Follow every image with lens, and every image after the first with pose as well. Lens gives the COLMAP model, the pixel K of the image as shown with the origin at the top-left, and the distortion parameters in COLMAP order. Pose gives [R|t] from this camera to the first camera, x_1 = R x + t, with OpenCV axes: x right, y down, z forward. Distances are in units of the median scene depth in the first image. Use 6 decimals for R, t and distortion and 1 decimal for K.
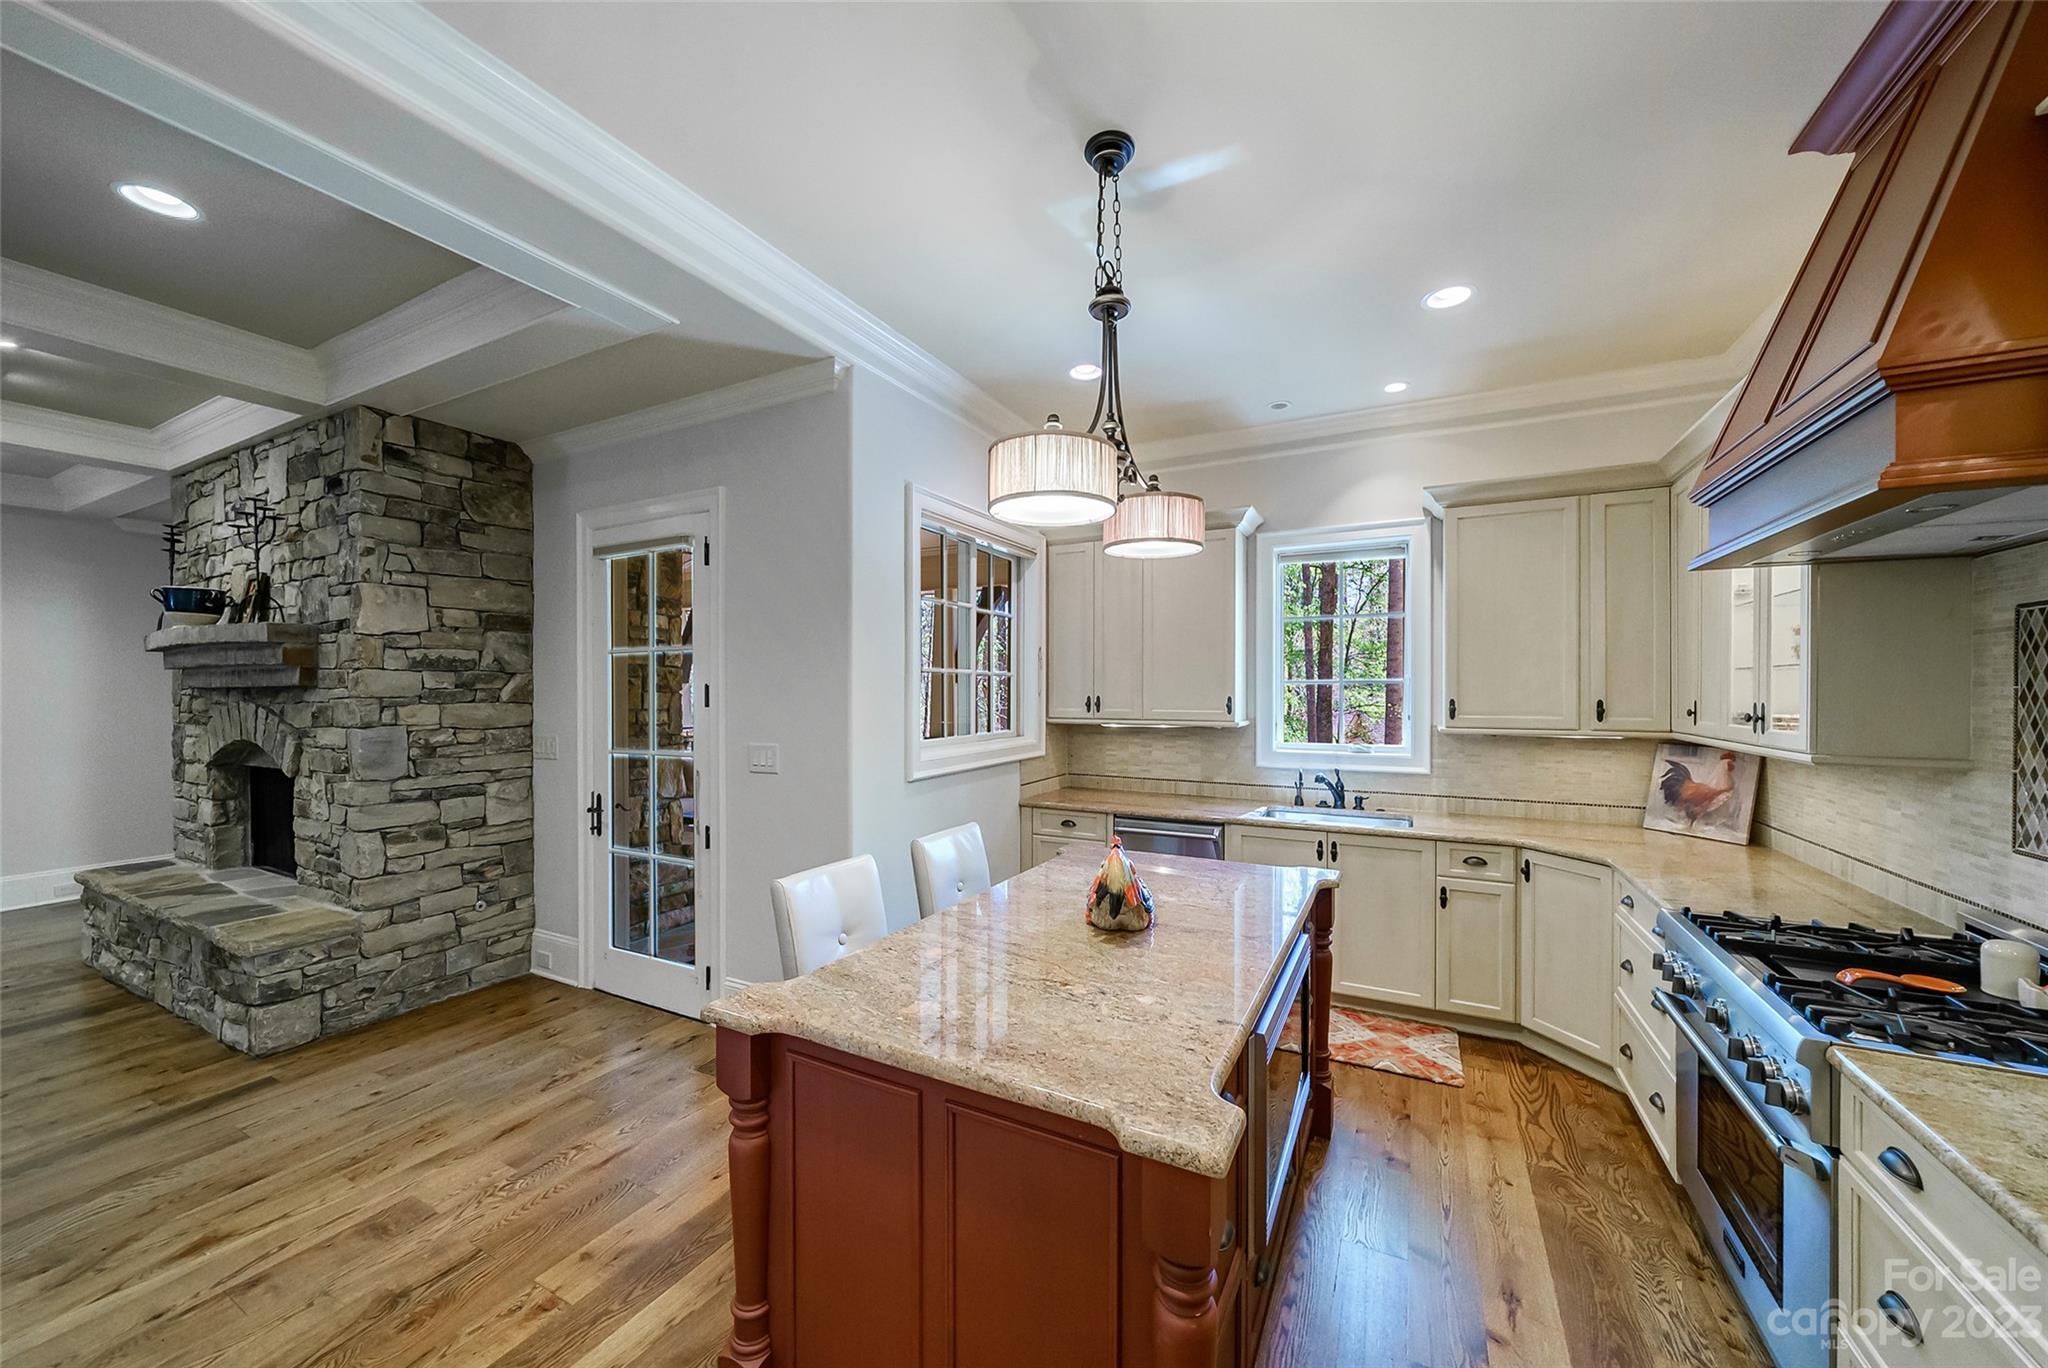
lens RADIAL K [[755.7, 0, 1023.8], [0, 755.7, 689.8], [0, 0, 1]] dist [-0.002722, -0.000062]
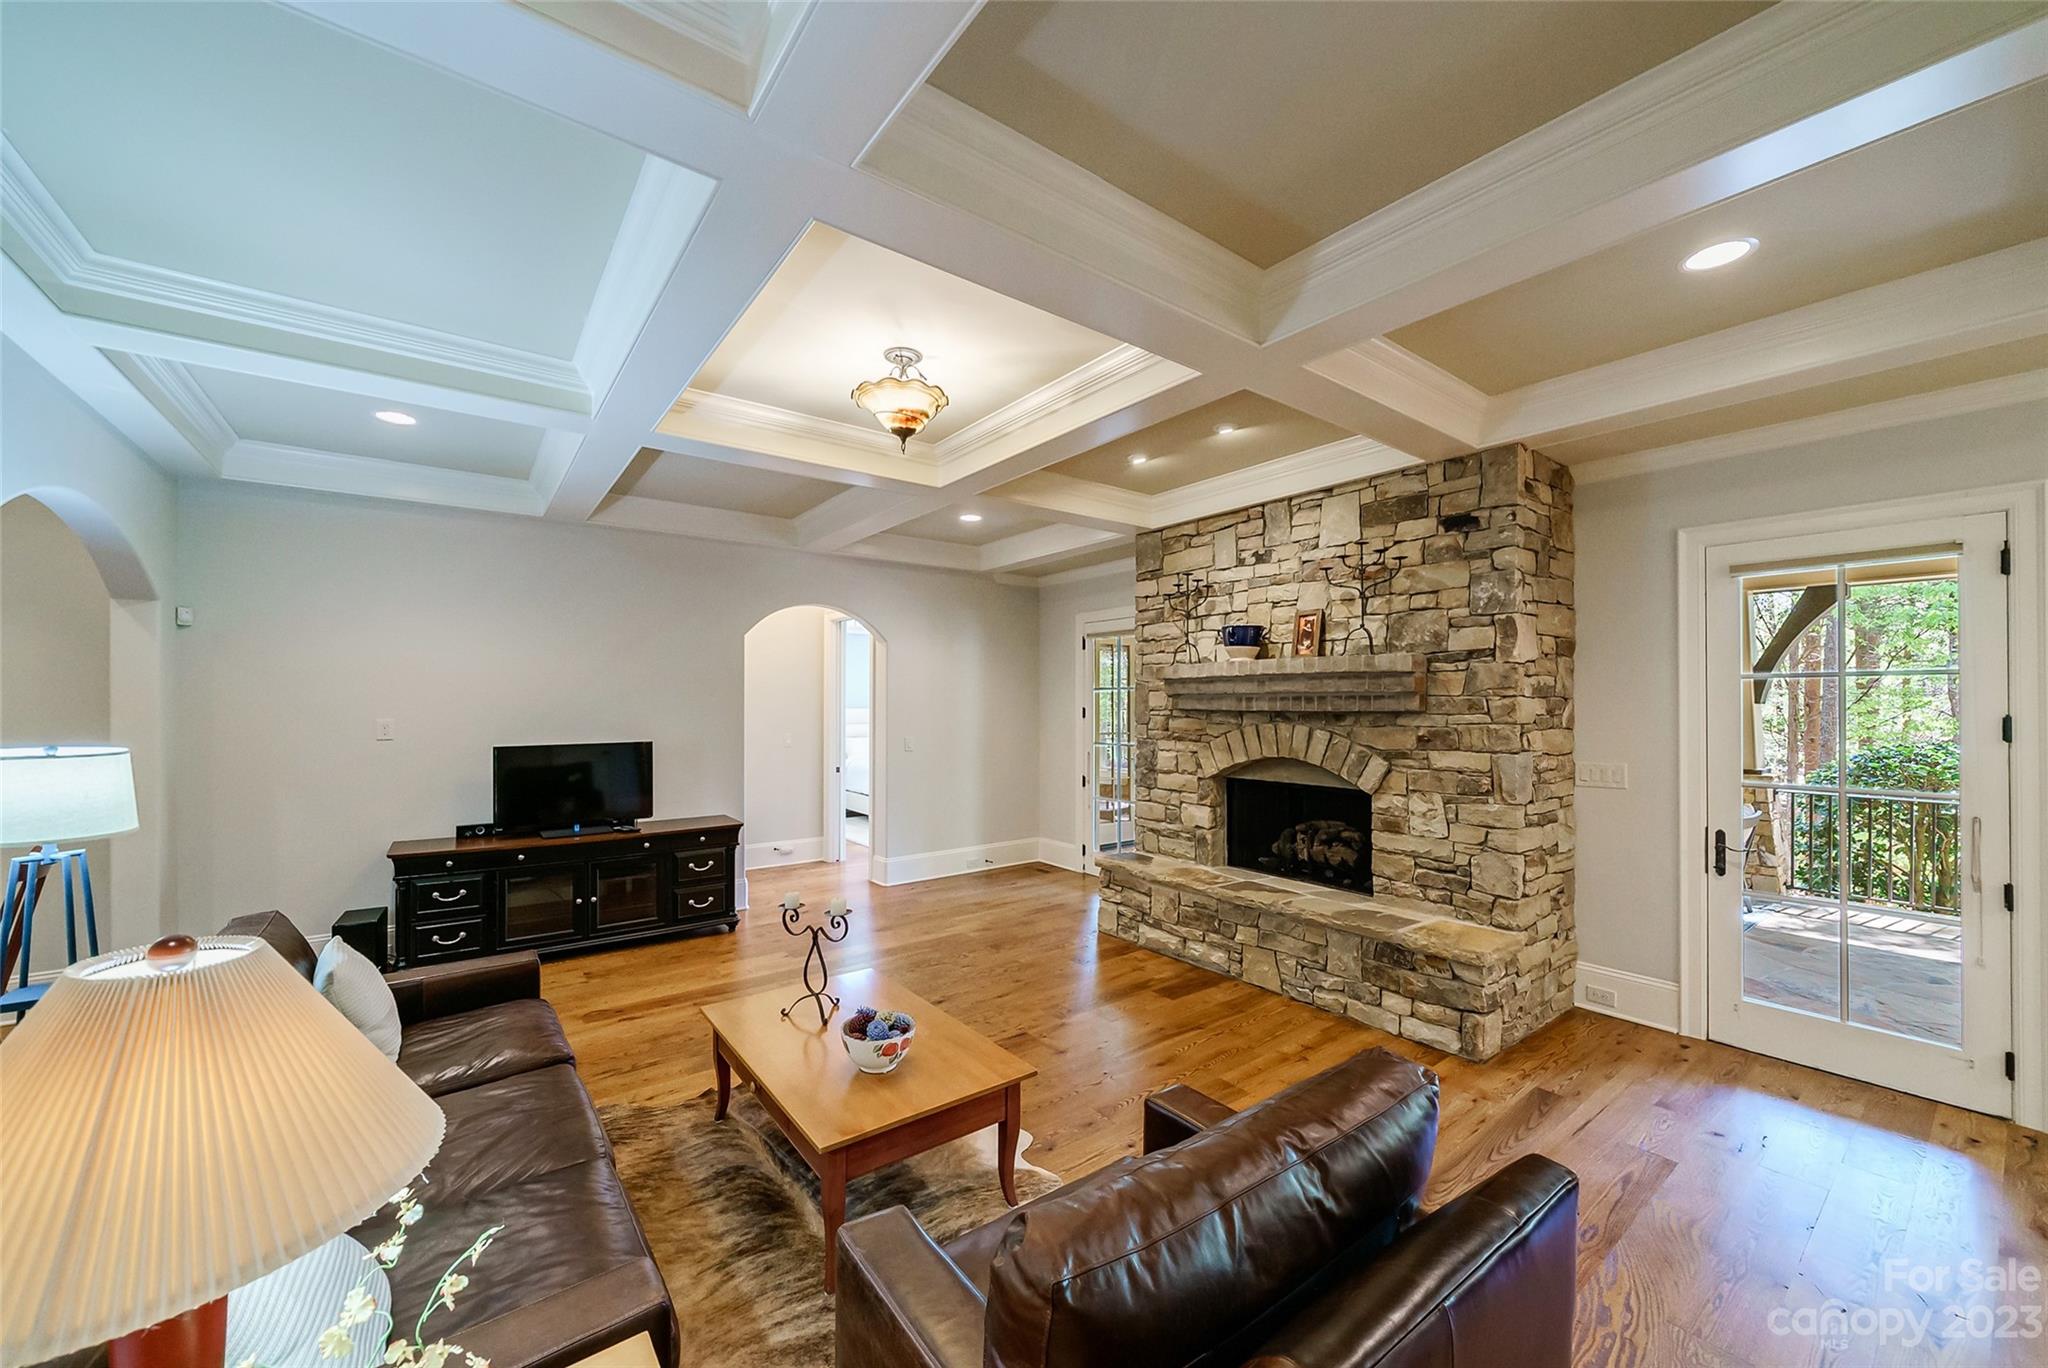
lens RADIAL K [[755.7, 0, 1027.5], [0, 755.7, 690.9], [0, 0, 1]] dist [-0.002722, -0.000062]
pose [[0.904138, -0.002117, -0.427236, -0.953150], [-0.005450, 0.999849, -0.016489, -0.013302], [0.427206, 0.017237, 0.903990, -0.206588]]
